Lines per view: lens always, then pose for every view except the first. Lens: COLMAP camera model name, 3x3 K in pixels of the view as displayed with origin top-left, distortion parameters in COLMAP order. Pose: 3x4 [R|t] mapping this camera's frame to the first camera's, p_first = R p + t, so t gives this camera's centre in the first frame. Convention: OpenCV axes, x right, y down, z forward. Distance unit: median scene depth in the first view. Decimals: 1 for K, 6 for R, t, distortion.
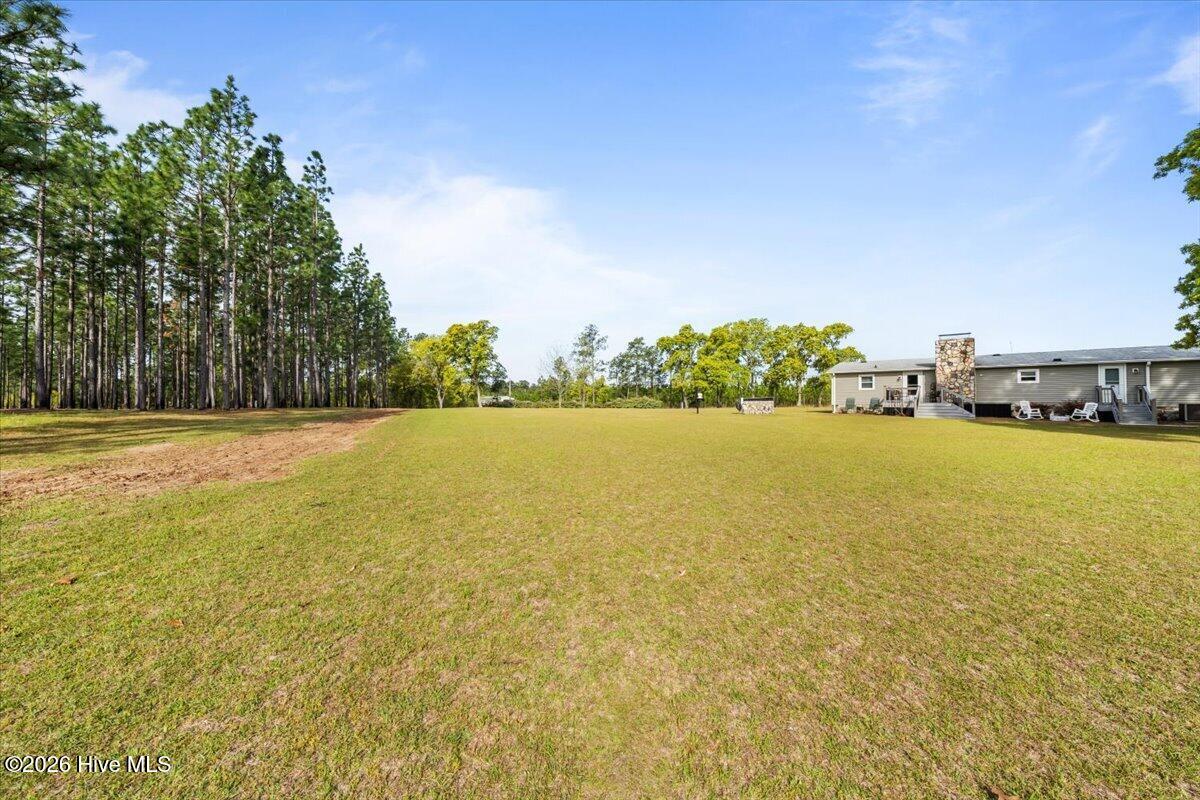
lens RADIAL K [[398.4, 0, 625.2], [0, 398.4, 393.7], [0, 0, 1]] dist [0.000095, 0.000056]
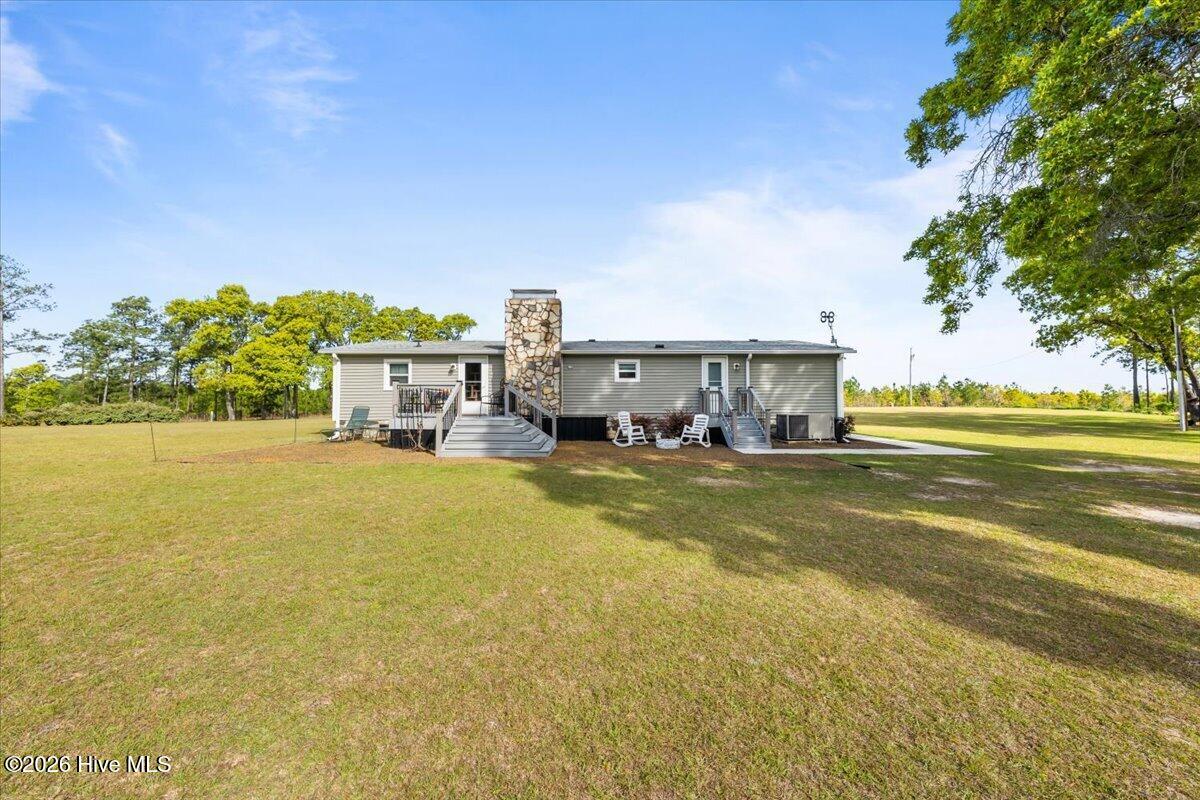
lens RADIAL K [[398.4, 0, 625.2], [0, 398.4, 393.7], [0, 0, 1]] dist [0.000095, 0.000056]
pose [[0.688806, 0.012532, 0.724837, 0.127018], [-0.005801, 0.999914, -0.011776, -0.000291], [-0.724922, 0.003906, 0.688820, 0.130367]]
